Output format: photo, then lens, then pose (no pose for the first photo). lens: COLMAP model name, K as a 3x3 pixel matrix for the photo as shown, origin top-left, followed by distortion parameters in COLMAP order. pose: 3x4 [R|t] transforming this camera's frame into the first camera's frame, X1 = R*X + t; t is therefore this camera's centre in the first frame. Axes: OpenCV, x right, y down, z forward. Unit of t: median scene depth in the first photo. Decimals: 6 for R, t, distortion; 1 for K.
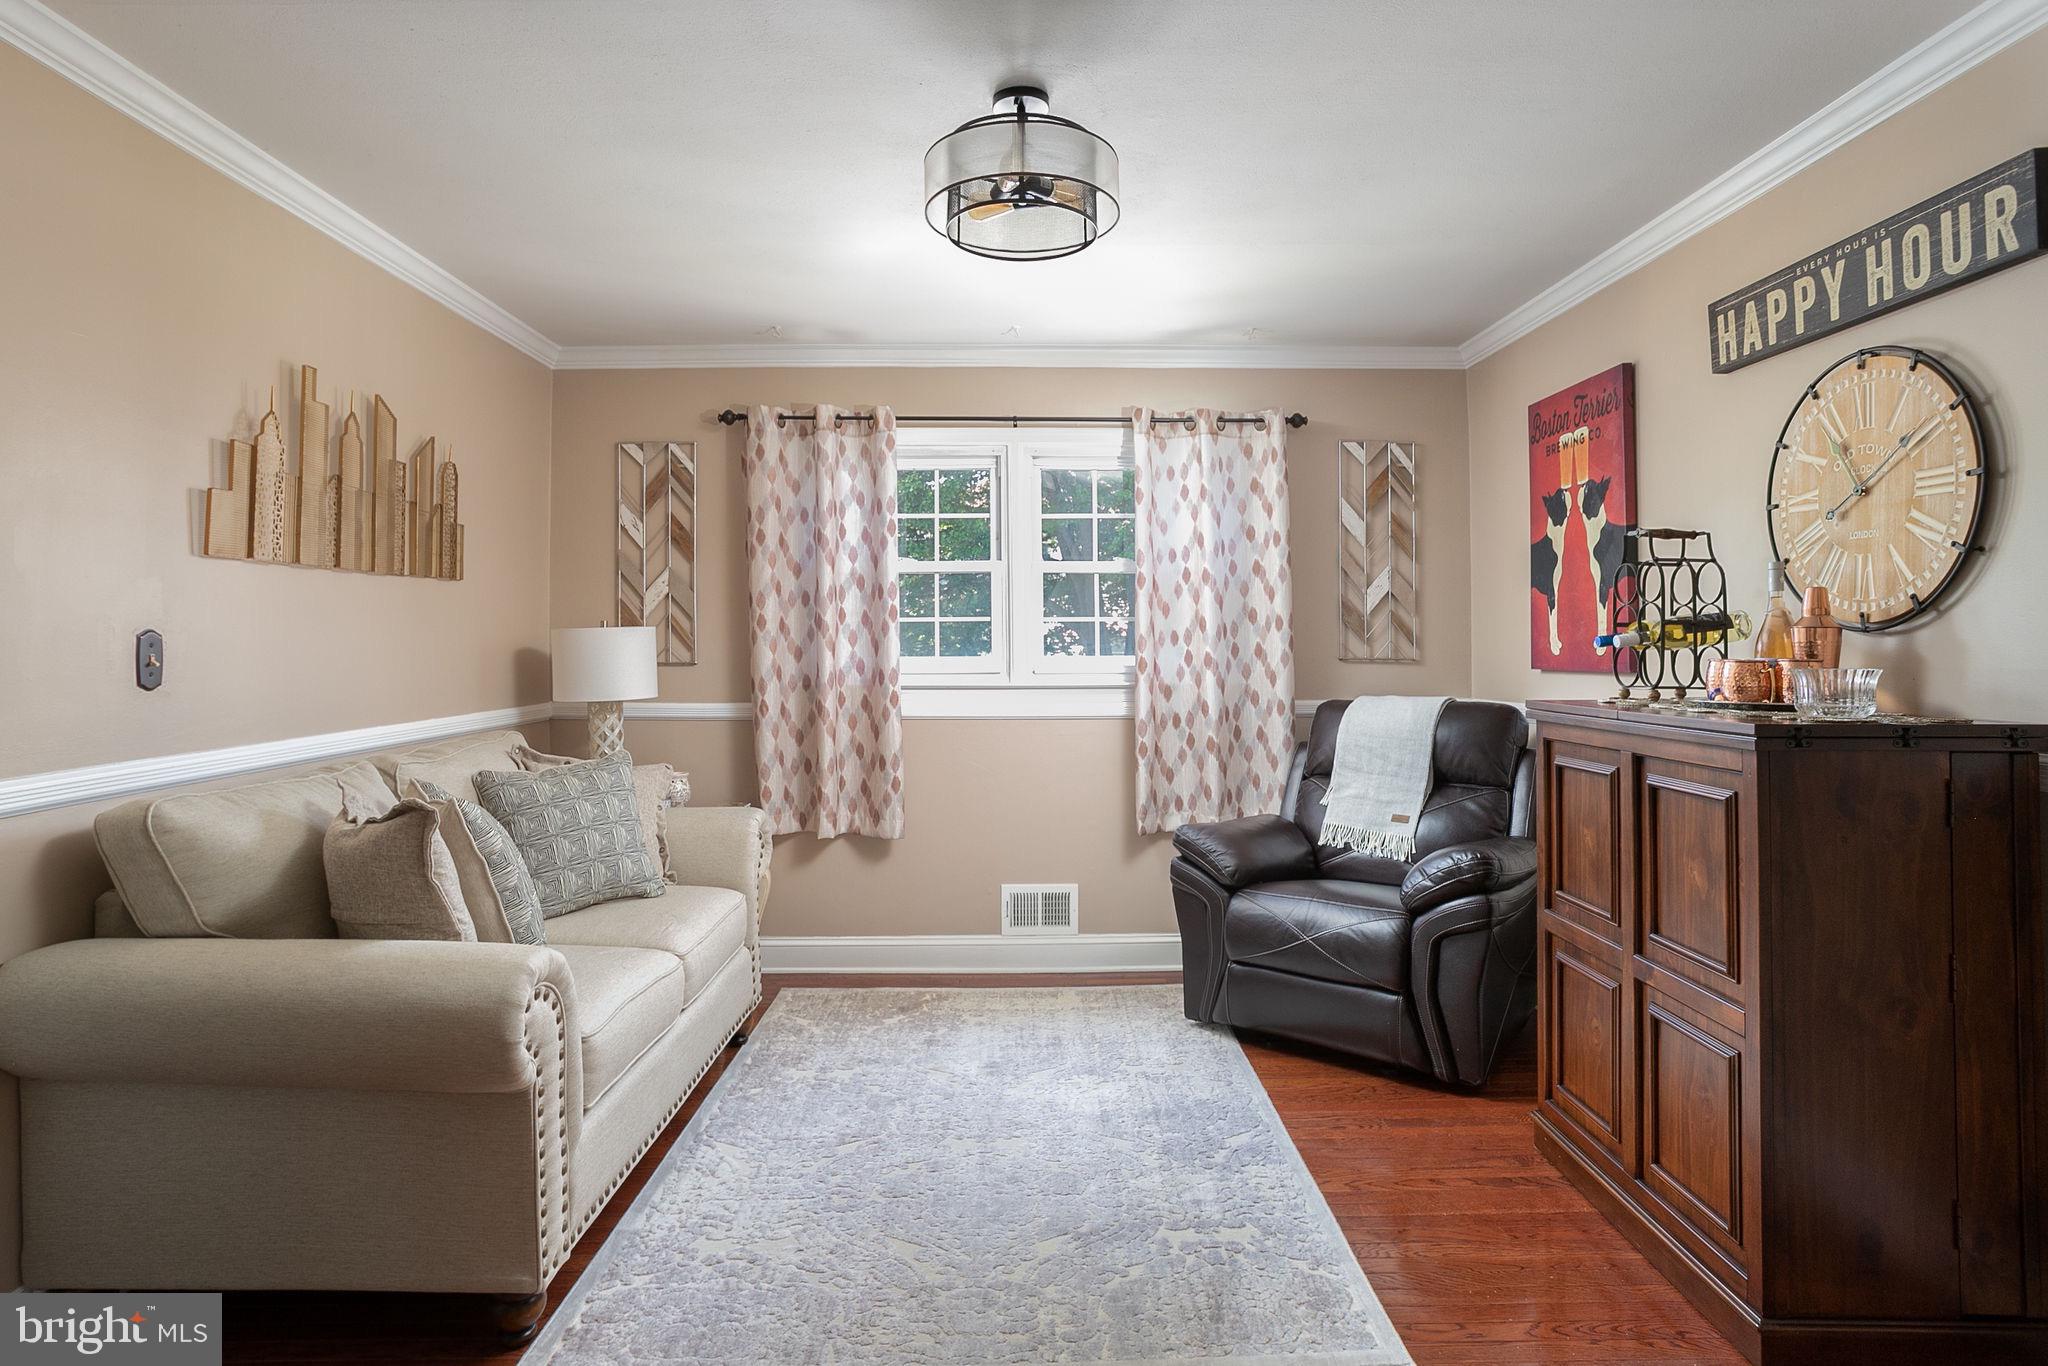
lens RADIAL K [[1011.9, 0, 1025.9], [0, 1011.9, 673.2], [0, 0, 1]] dist [-0.007490, 0.009308]
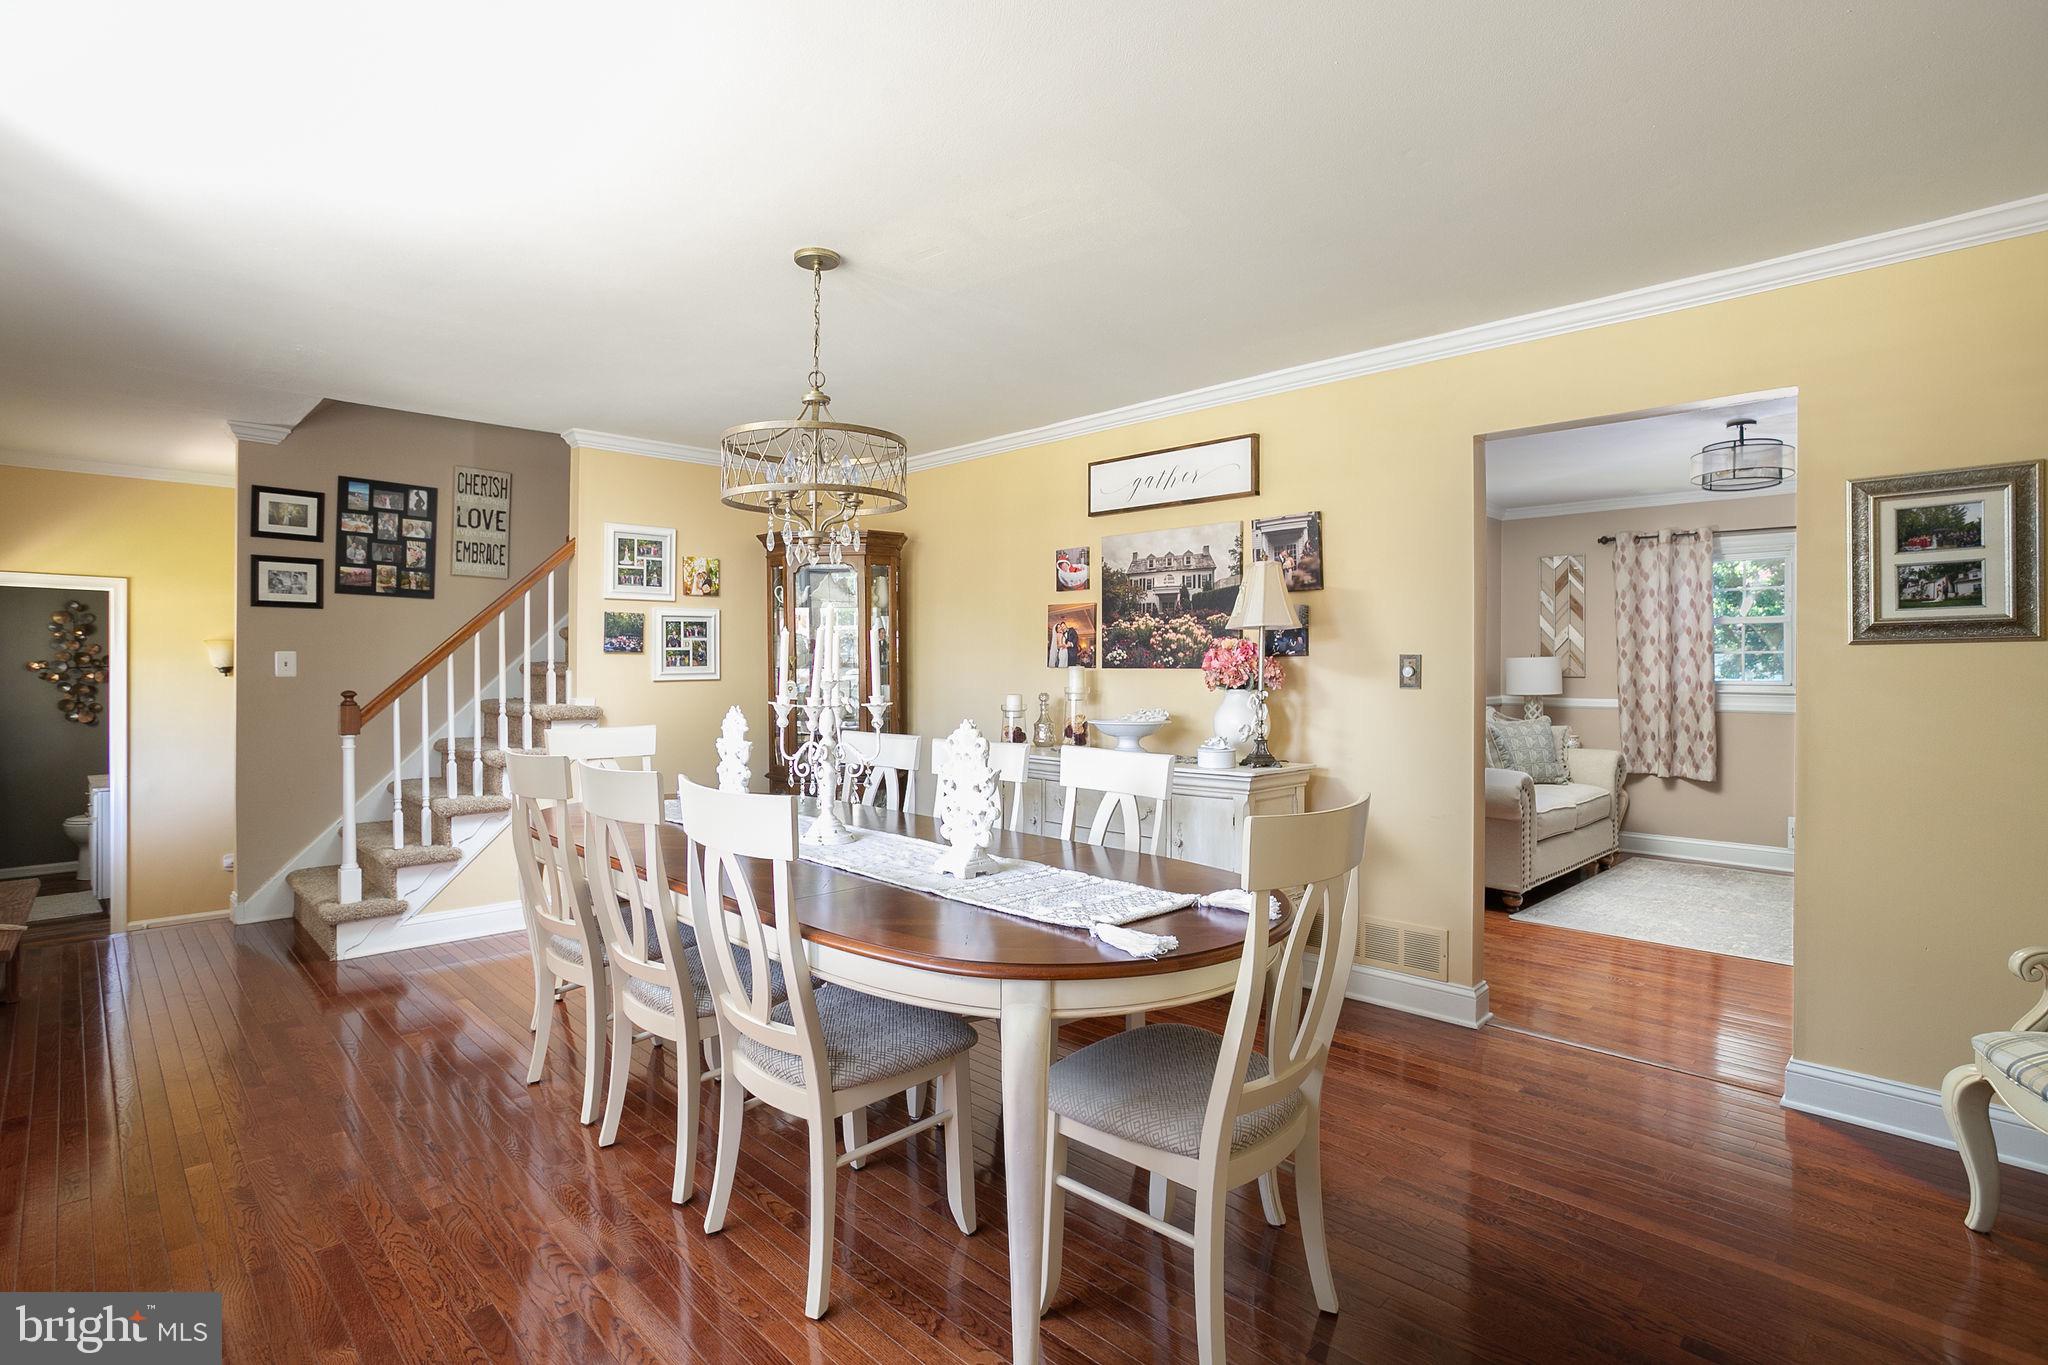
lens RADIAL K [[1011.9, 0, 1028.8], [0, 1011.9, 675.3], [0, 0, 1]] dist [-0.007490, 0.009308]
pose [[0.683522, 0.008725, -0.729878, 0.322282], [-0.016014, 0.999867, -0.003044, 0.009582], [0.729755, 0.013769, 0.683571, -0.981333]]
